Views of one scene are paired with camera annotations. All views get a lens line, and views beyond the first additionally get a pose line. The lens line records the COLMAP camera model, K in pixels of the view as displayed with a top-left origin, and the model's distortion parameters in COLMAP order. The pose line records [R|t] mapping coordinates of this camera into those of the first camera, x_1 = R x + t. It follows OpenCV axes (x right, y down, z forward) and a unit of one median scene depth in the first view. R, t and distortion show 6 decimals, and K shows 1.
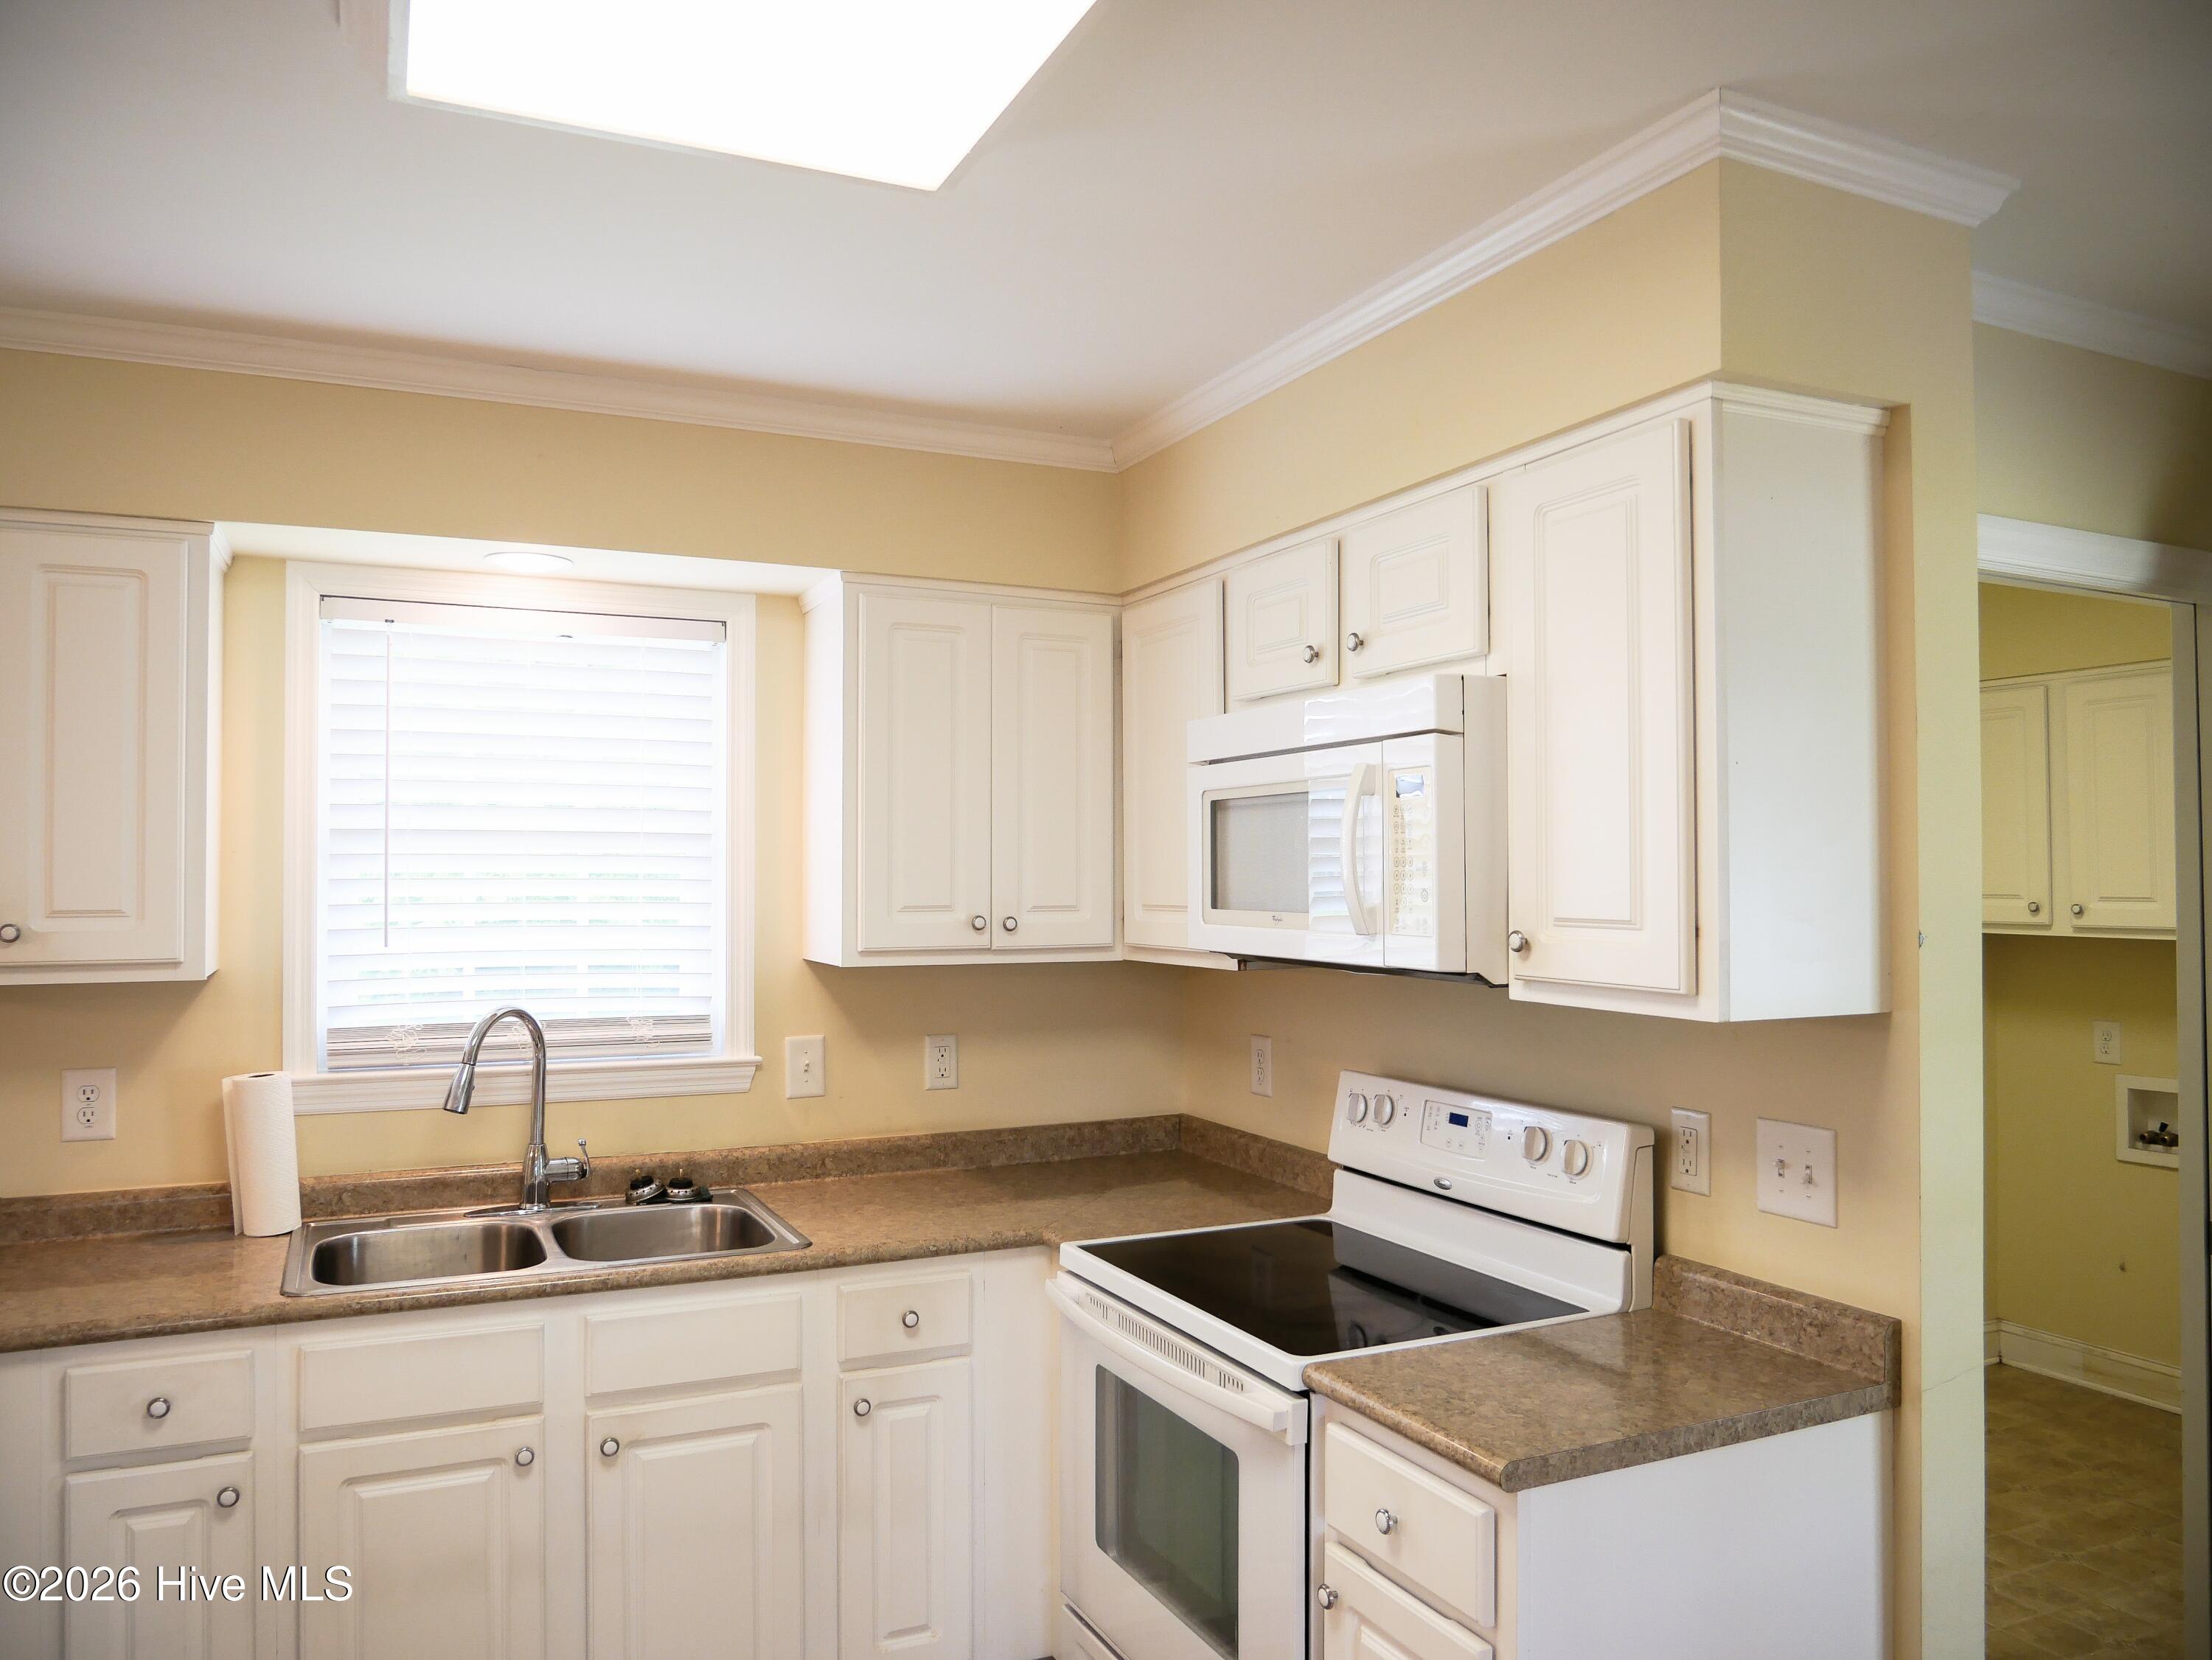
lens RADIAL K [[1564.0, 0, 1106.0], [0, 1564.0, 830.0], [0, 0, 1]] dist [-0.054056, 0.019991]
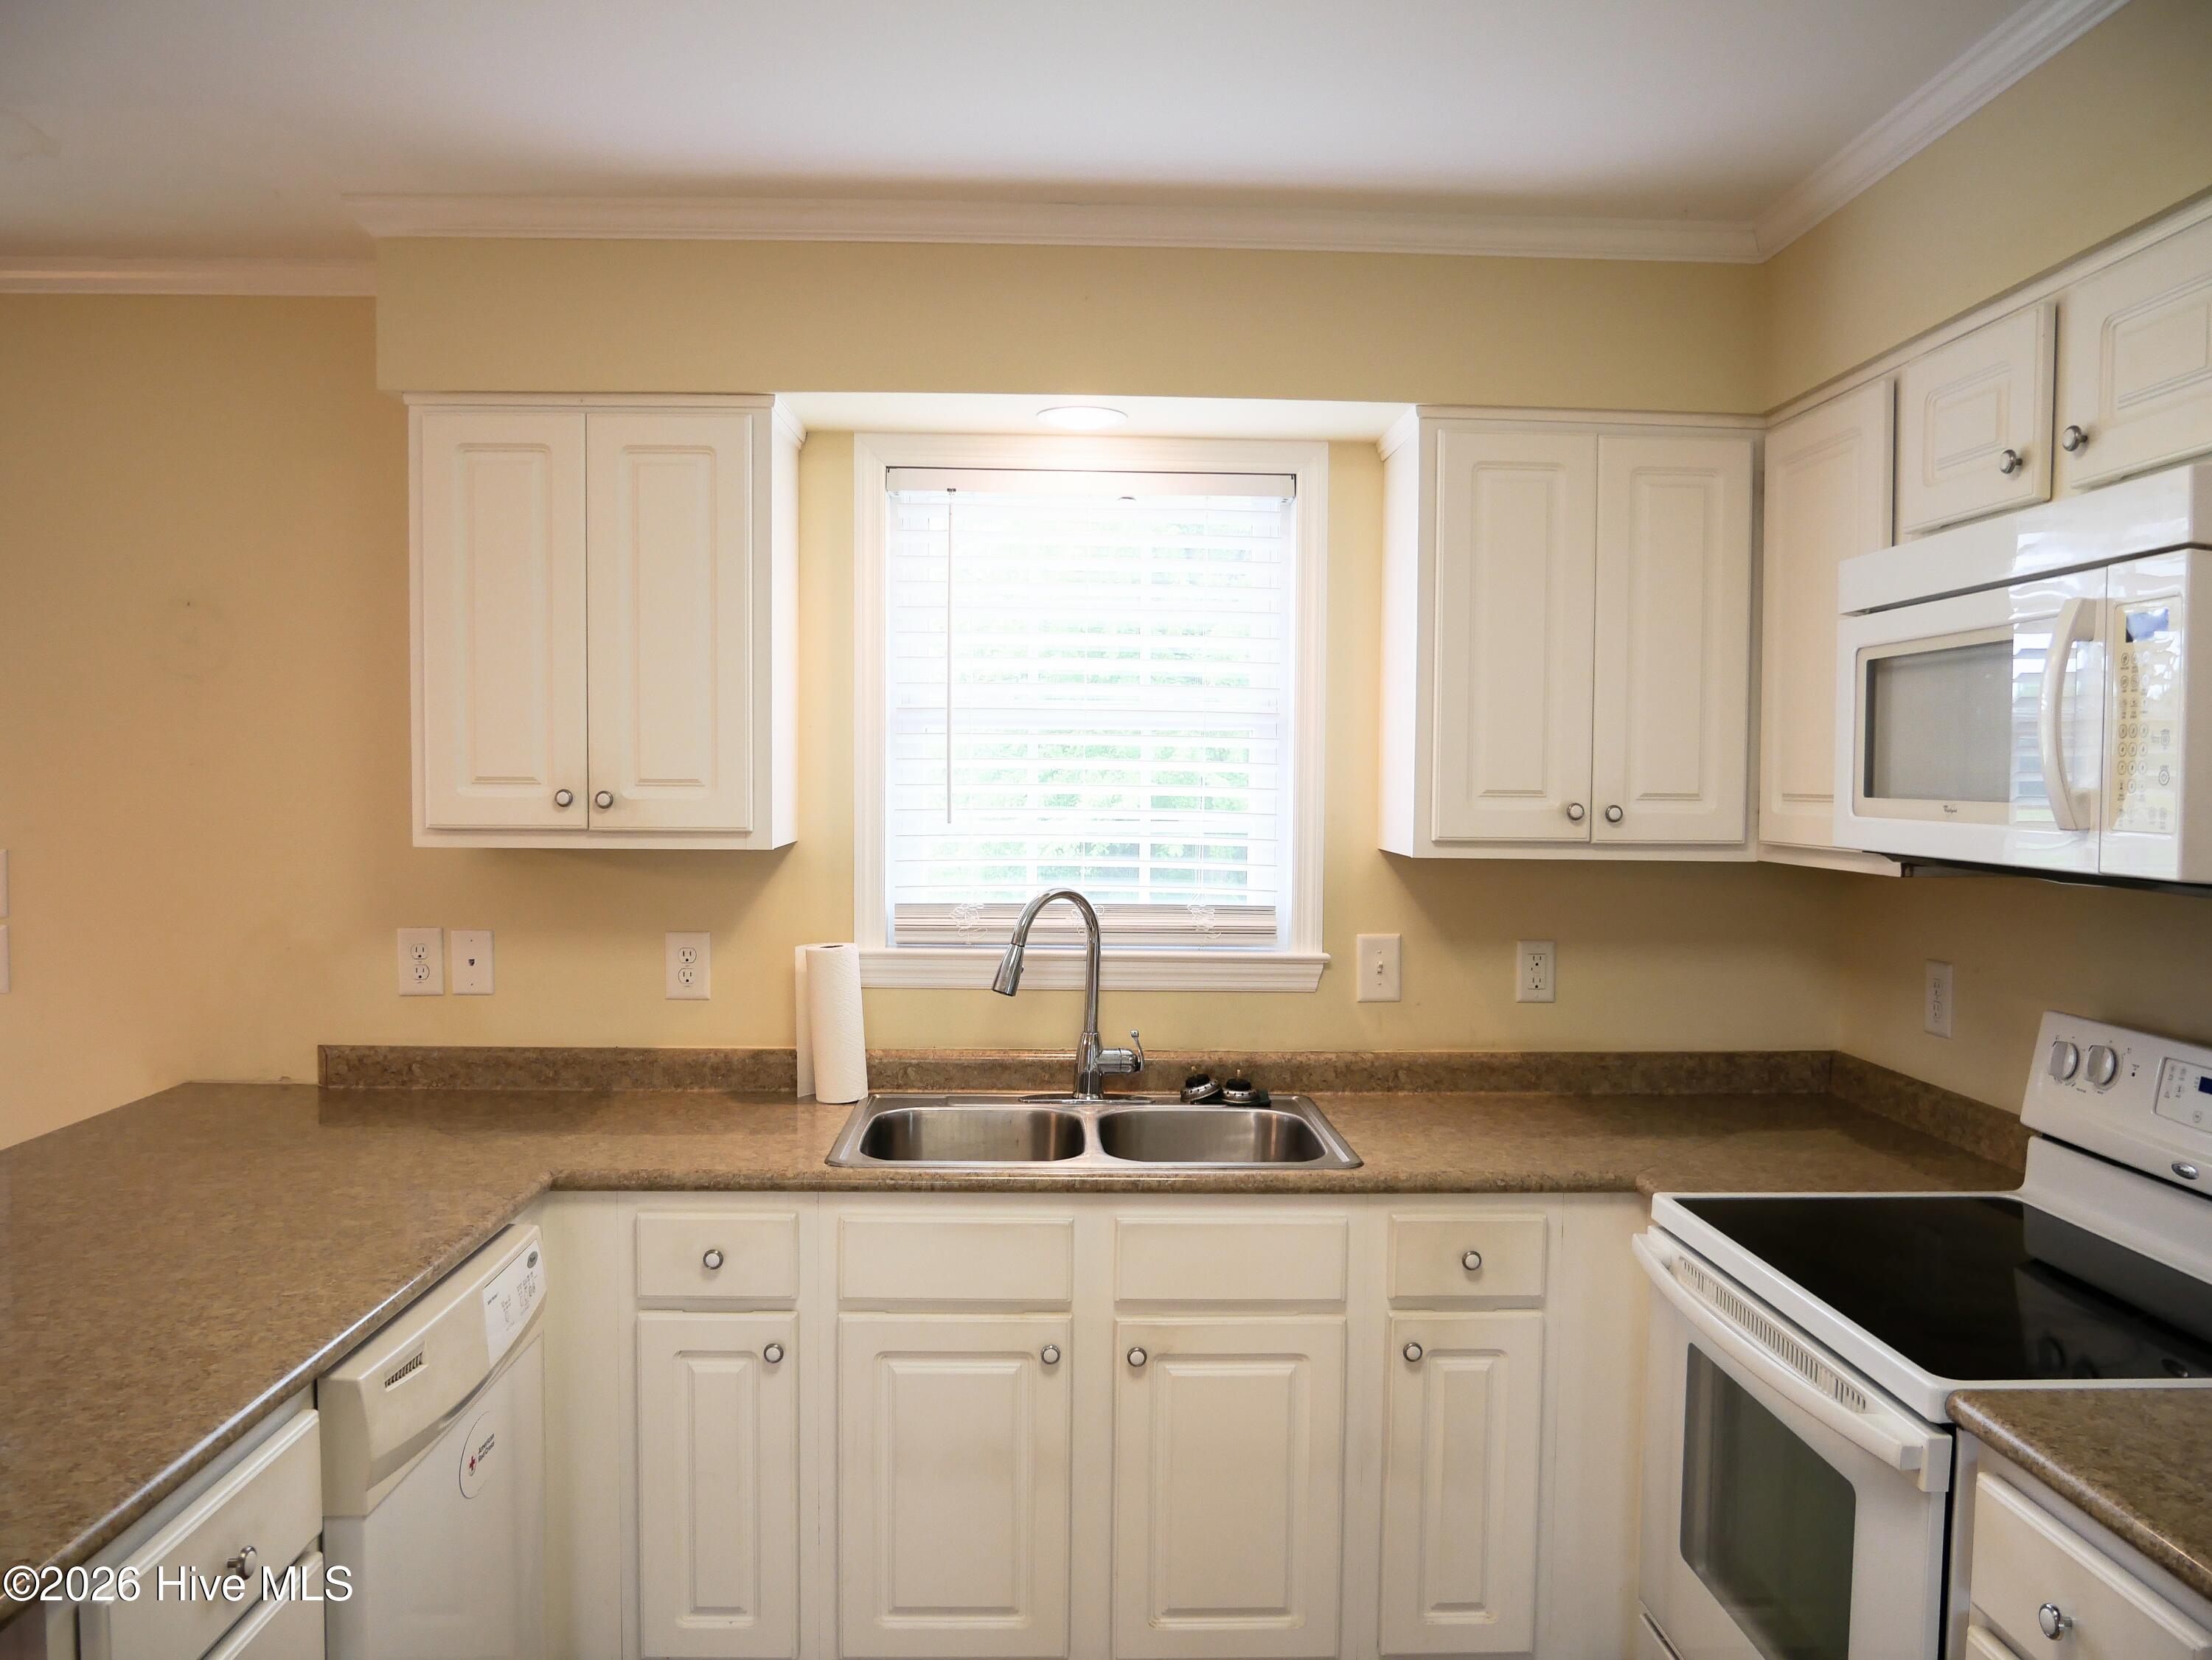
lens RADIAL K [[1616.1, 0, 1102.2], [0, 1616.1, 834.1], [0, 0, 1]] dist [-0.055955, 0.027227]
pose [[0.916474, 0.026047, -0.399246, 0.037038], [-0.000048, 0.997886, 0.064993, 0.016395], [0.400095, -0.059546, 0.914537, 0.103150]]
